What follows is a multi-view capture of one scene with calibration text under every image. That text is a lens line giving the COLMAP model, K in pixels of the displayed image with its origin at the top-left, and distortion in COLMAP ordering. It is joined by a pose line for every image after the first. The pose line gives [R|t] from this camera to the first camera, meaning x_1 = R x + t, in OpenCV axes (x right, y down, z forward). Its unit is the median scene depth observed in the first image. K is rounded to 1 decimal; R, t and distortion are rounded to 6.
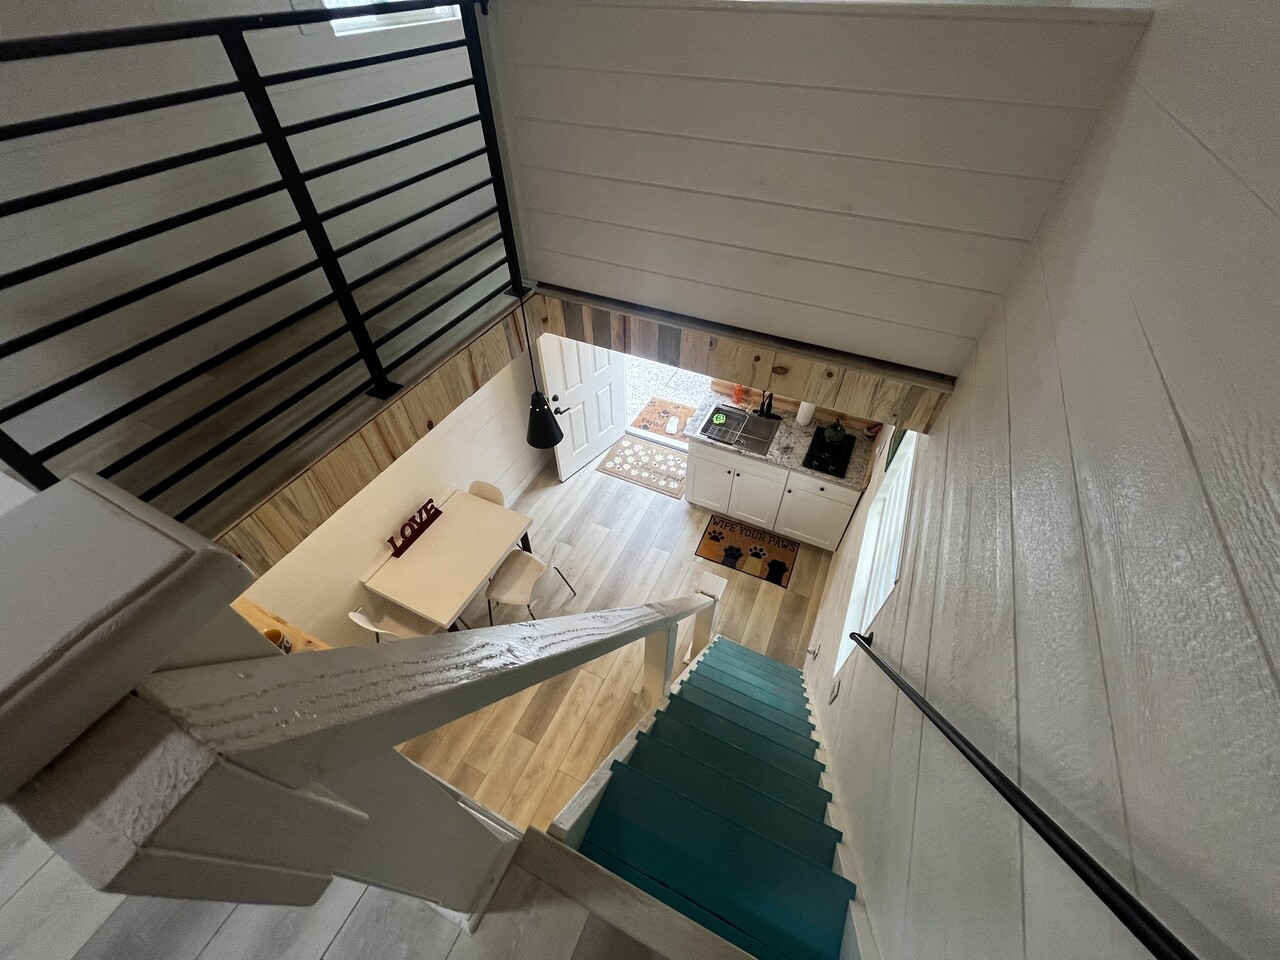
lens RADIAL K [[513.5, 0, 640.5], [0, 513.5, 481.2], [0, 0, 1]] dist [-0.004805, -0.000468]
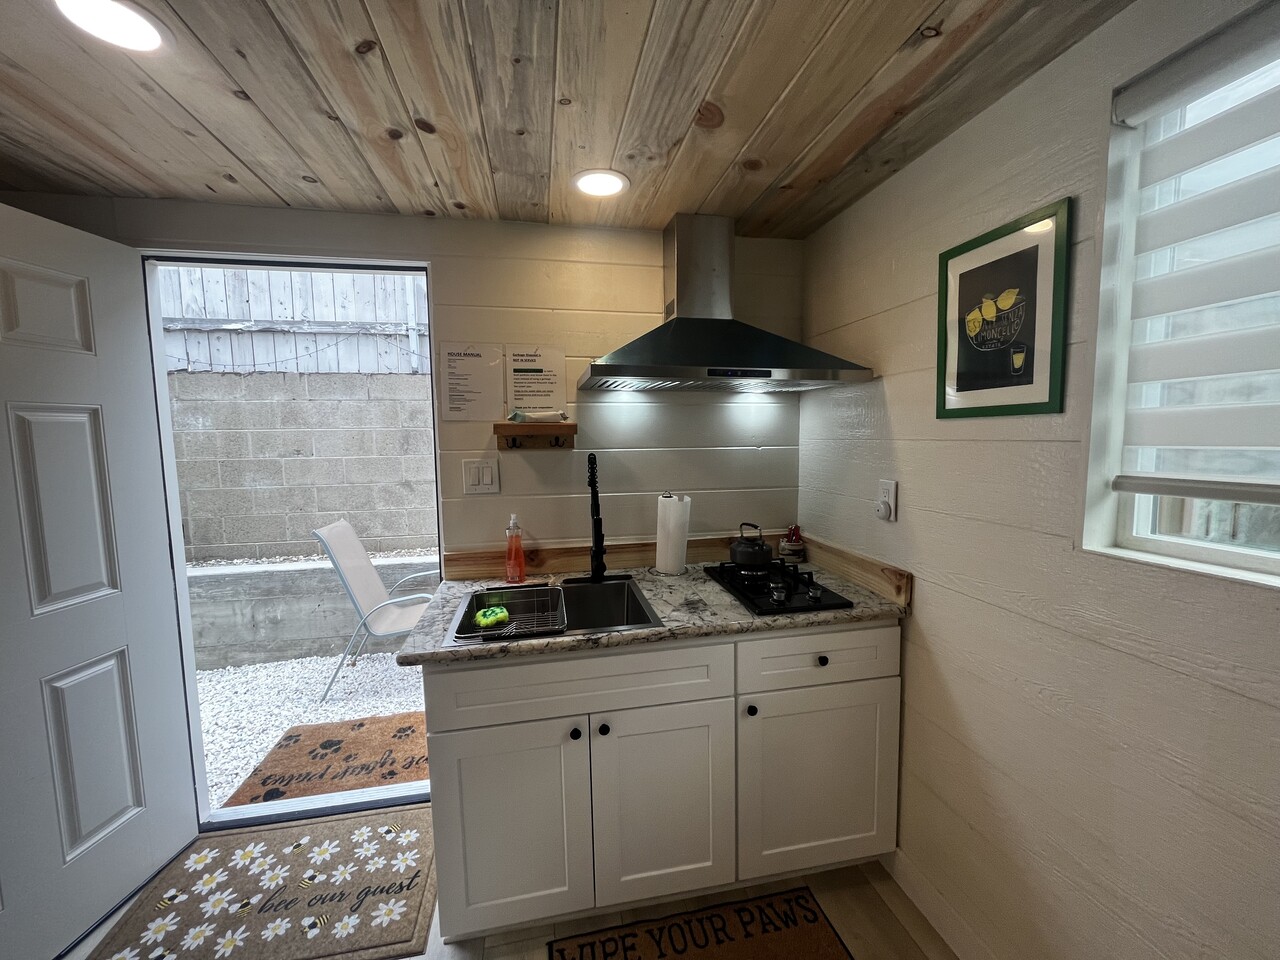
lens RADIAL K [[513.5, 0, 636.3], [0, 513.5, 483.8], [0, 0, 1]] dist [-0.004805, -0.000468]
pose [[0.802881, -0.065807, 0.592495, 0.018016], [0.442460, 0.731853, -0.518285, 0.042708], [-0.399513, 0.678277, 0.616709, 0.554300]]
